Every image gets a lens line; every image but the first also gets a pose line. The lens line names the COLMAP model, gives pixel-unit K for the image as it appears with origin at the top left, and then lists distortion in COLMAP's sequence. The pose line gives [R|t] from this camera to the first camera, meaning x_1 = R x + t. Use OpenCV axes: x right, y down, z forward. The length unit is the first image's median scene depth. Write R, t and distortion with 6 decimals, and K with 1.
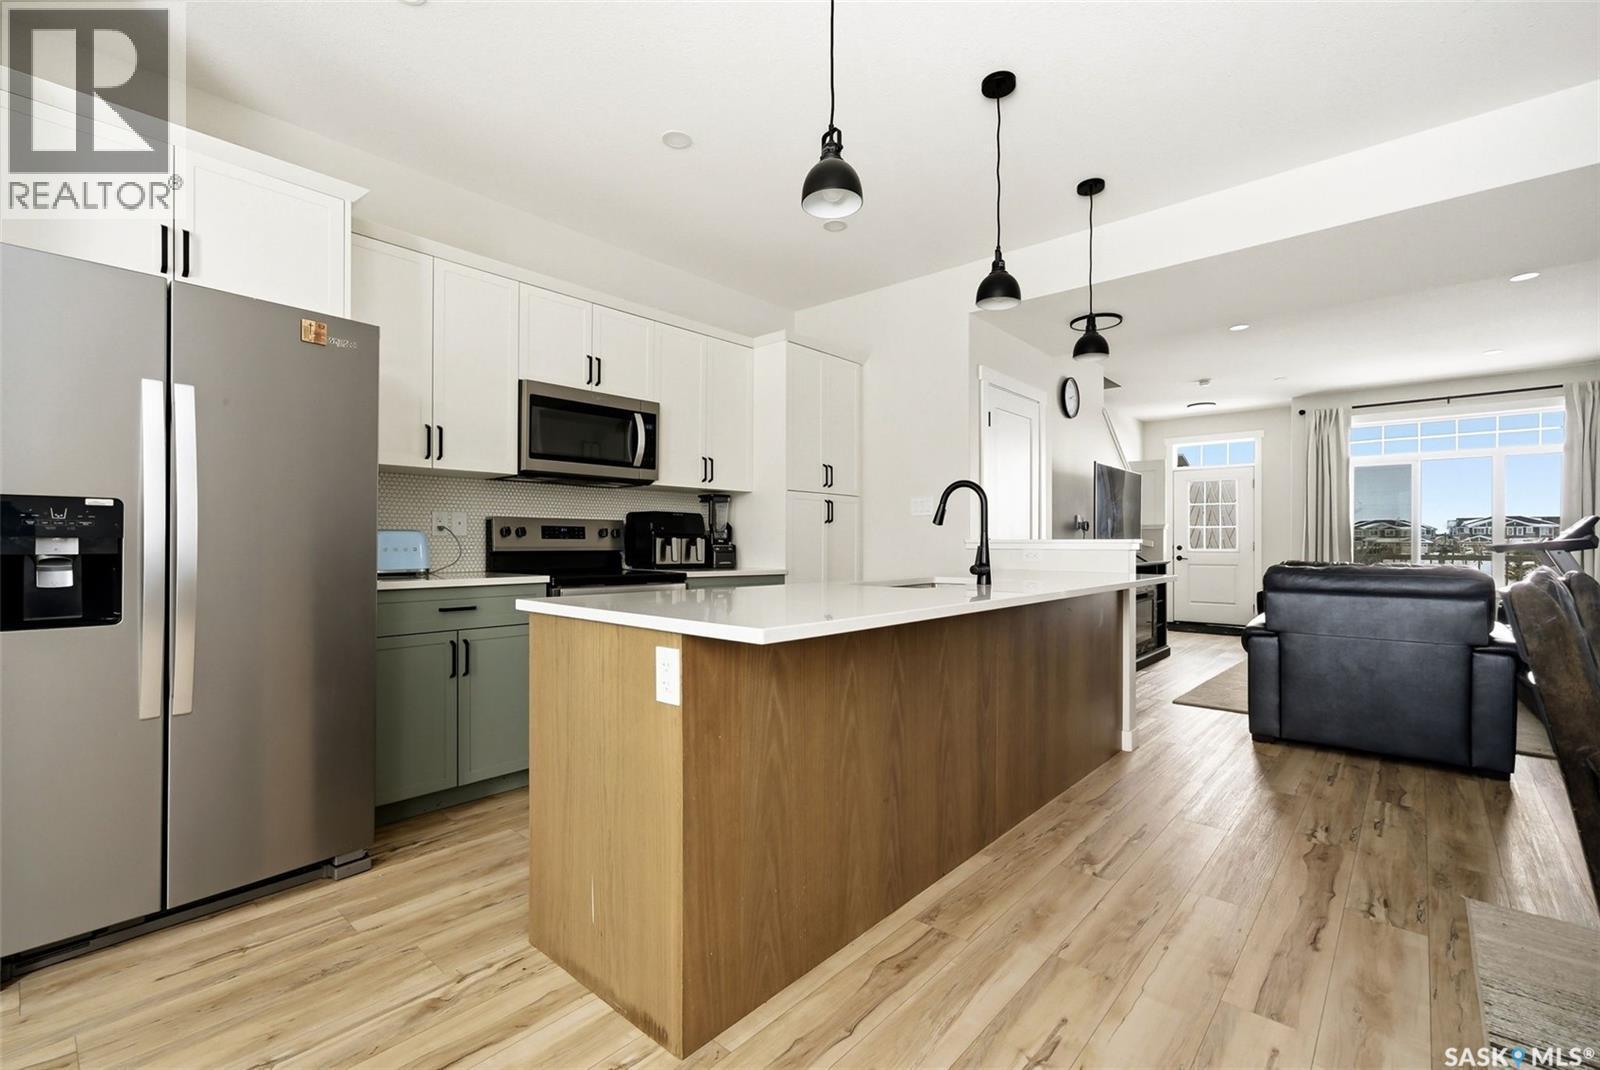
lens RADIAL K [[704.0, 0, 802.9], [0, 704.0, 538.8], [0, 0, 1]] dist [-0.012066, 0.001142]
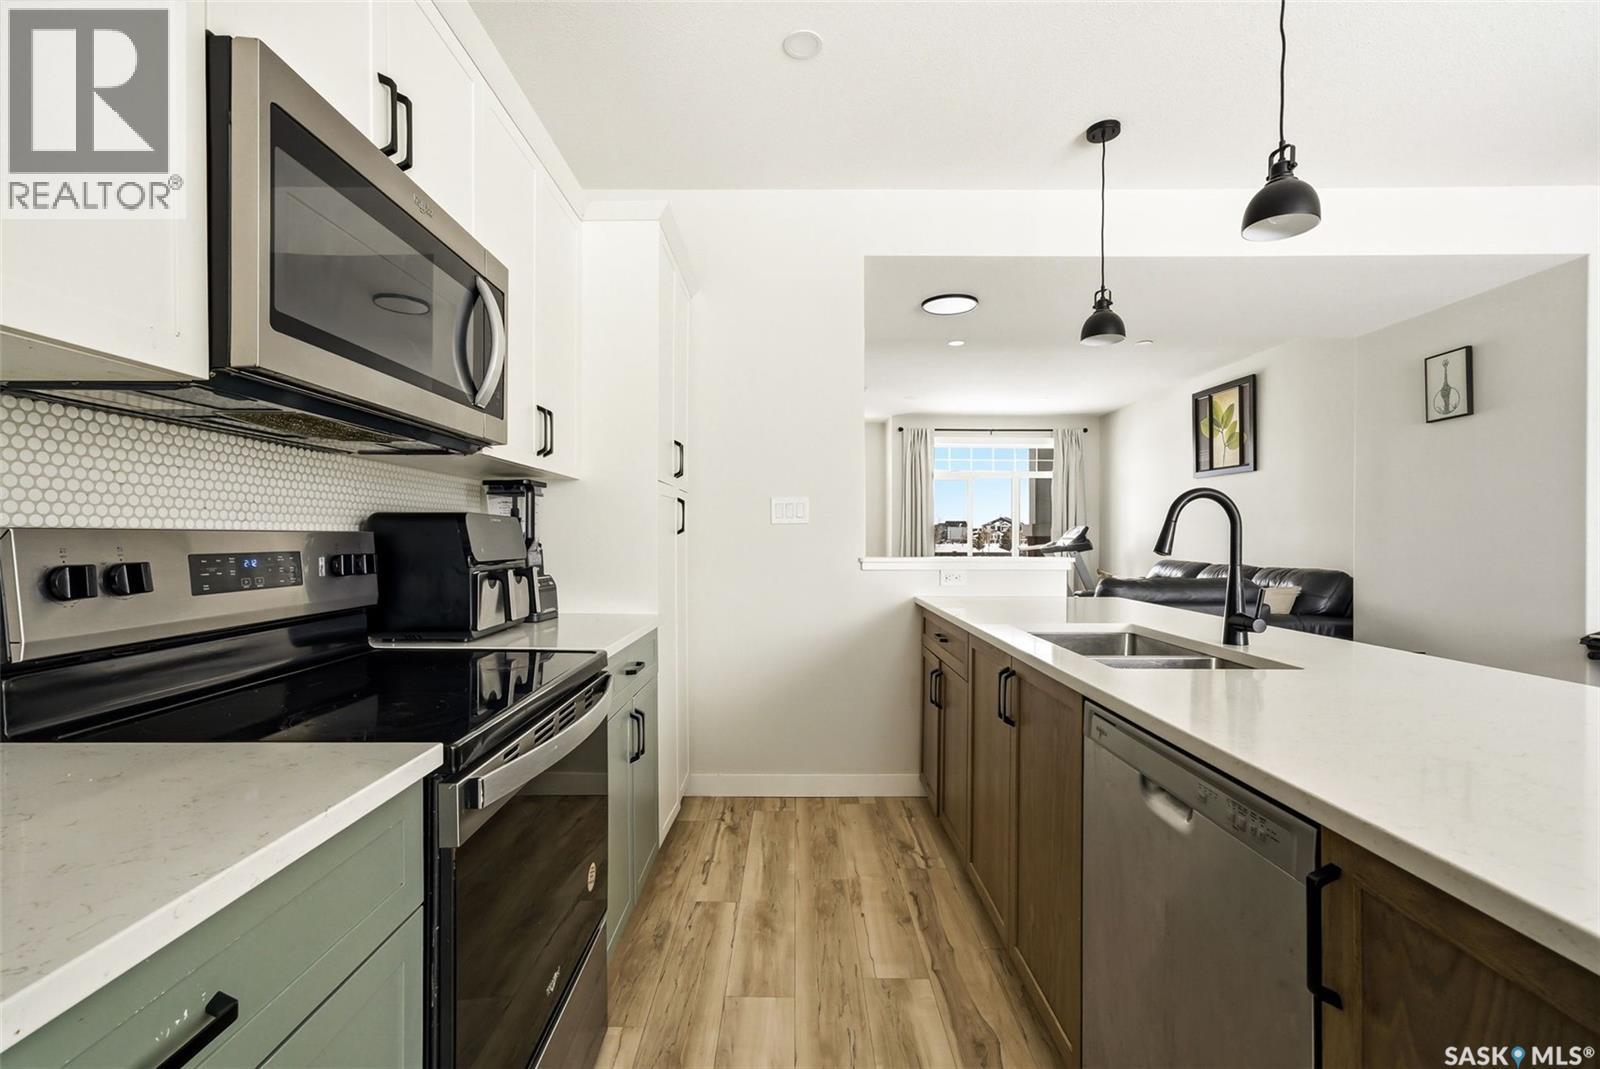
lens RADIAL K [[704.0, 0, 792.0], [0, 704.0, 531.4], [0, 0, 1]] dist [-0.012066, 0.001142]
pose [[0.738909, 0.003157, 0.673798, -0.375634], [-0.003314, 0.999994, -0.001051, -0.029300], [-0.673797, -0.001456, 0.738915, 0.570171]]
